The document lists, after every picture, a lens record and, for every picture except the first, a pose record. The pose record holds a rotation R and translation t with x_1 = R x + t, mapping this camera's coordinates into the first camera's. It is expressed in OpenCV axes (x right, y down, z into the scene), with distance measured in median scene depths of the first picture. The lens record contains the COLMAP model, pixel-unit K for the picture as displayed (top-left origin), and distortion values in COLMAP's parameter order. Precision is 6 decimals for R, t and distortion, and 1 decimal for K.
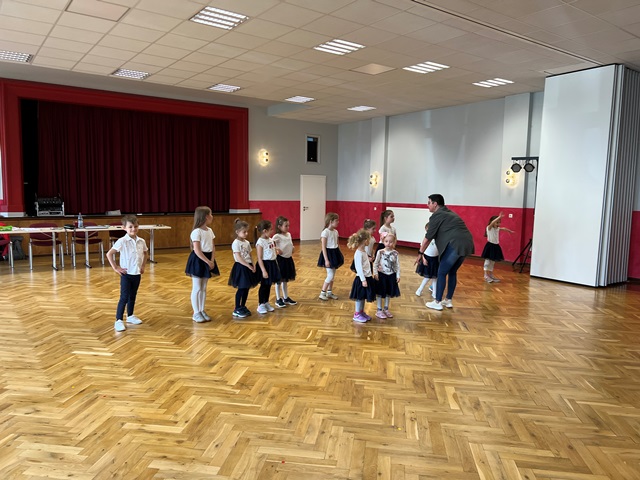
lens RADIAL K [[478.8, 0, 316.6], [0, 478.8, 239.3], [0, 0, 1]] dist [0.063033, -0.068484]
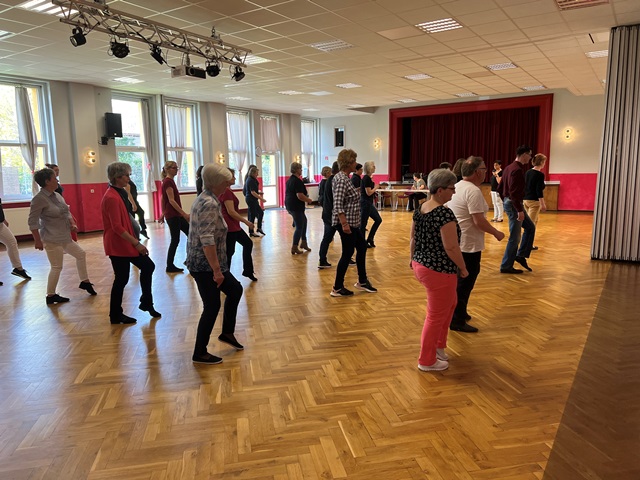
lens RADIAL K [[478.8, 0, 322.1], [0, 478.8, 238.9], [0, 0, 1]] dist [0.063033, -0.068484]
pose [[0.351323, 0.119990, -0.928533, 1.006216], [-0.075049, 0.992171, 0.099818, 0.000692], [0.933241, 0.034617, 0.357578, 0.097736]]
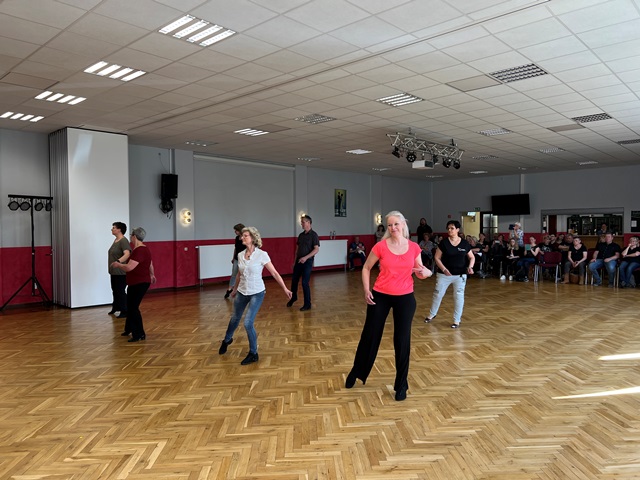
lens RADIAL K [[478.8, 0, 323.5], [0, 478.8, 239.4], [0, 0, 1]] dist [0.063033, -0.068484]
pose [[-0.200521, -0.040017, 0.978872, -0.614875], [0.106467, 0.992358, 0.062378, -0.072255], [-0.973887, 0.116726, -0.194728, 0.562661]]
